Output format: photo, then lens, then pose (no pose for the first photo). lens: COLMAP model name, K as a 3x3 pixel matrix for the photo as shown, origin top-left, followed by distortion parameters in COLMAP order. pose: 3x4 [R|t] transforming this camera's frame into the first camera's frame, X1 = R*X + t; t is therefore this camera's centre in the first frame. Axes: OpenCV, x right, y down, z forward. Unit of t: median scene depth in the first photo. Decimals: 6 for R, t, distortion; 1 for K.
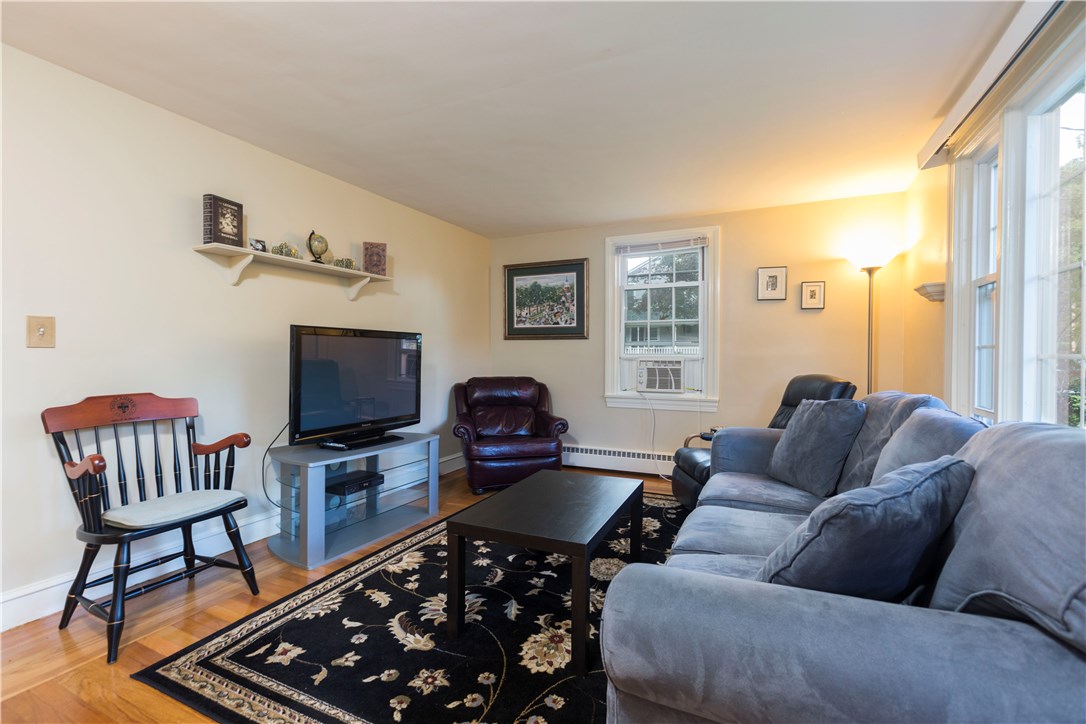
lens RADIAL K [[482.0, 0, 533.6], [0, 482.0, 358.8], [0, 0, 1]] dist [-0.002142, 0.000903]
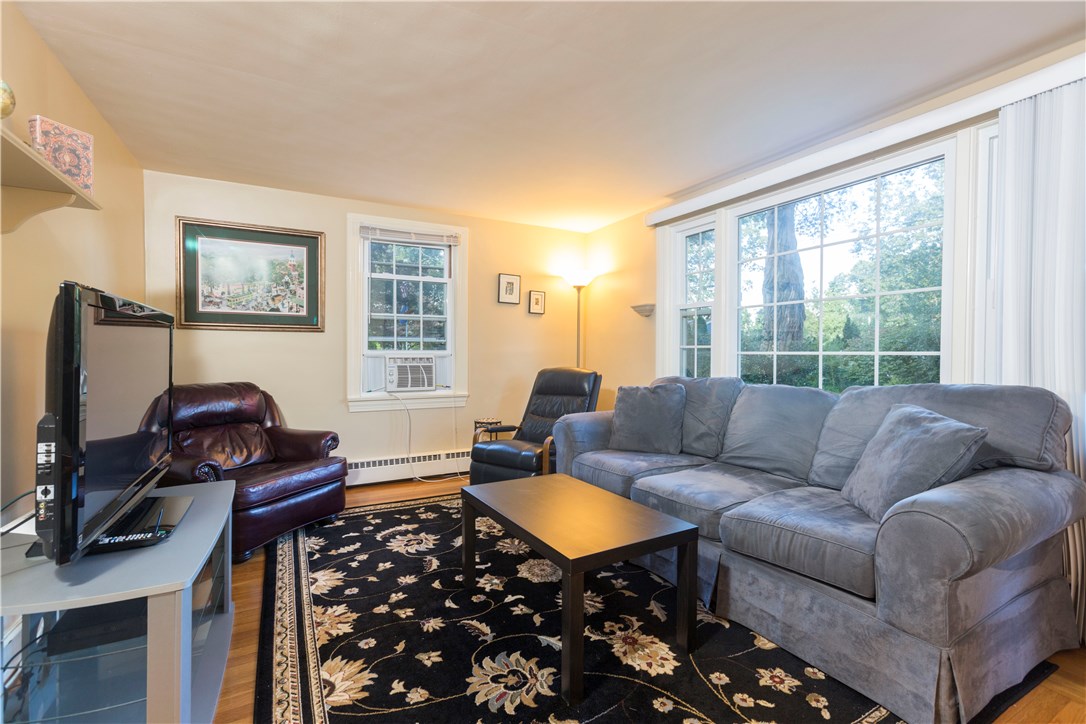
lens RADIAL K [[482.0, 0, 536.6], [0, 482.0, 359.1], [0, 0, 1]] dist [-0.002142, 0.000903]
pose [[0.579720, -0.014128, 0.814693, -0.589866], [0.006999, 0.999899, 0.012360, -0.004203], [-0.814786, -0.001463, 0.579761, 0.403671]]
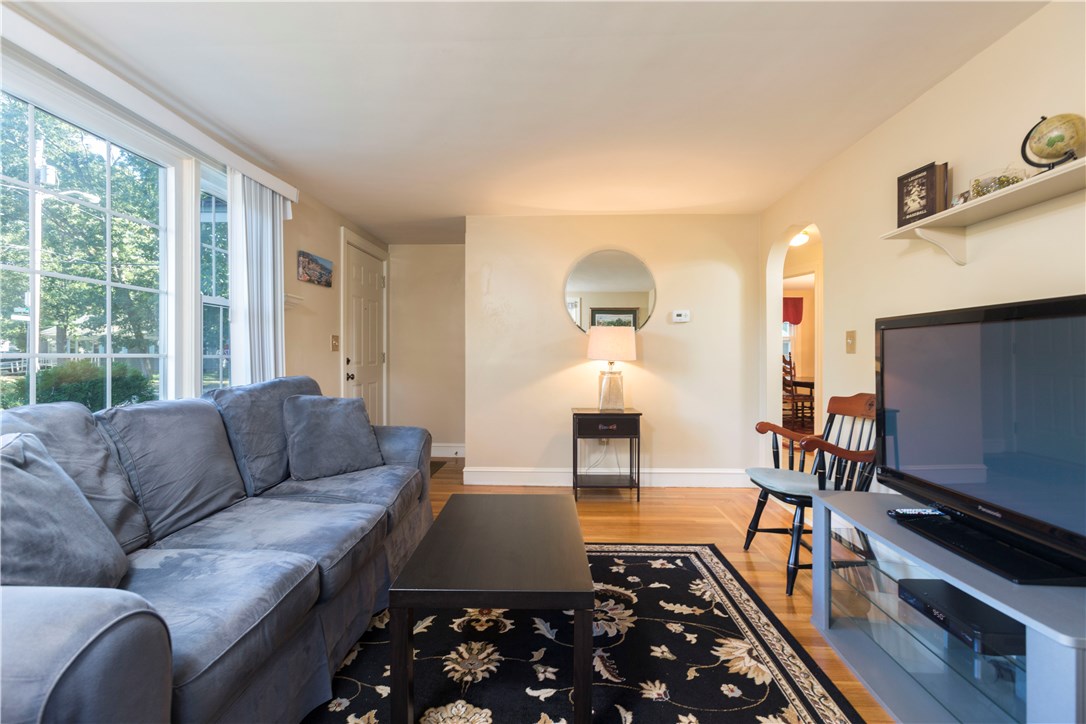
lens RADIAL K [[482.0, 0, 541.1], [0, 482.0, 355.9], [0, 0, 1]] dist [-0.002142, 0.000903]
pose [[-0.911498, -0.006782, -0.411249, 0.269062], [-0.010694, 0.999917, 0.007213, -0.011670], [0.411166, 0.010973, -0.911495, 1.419098]]
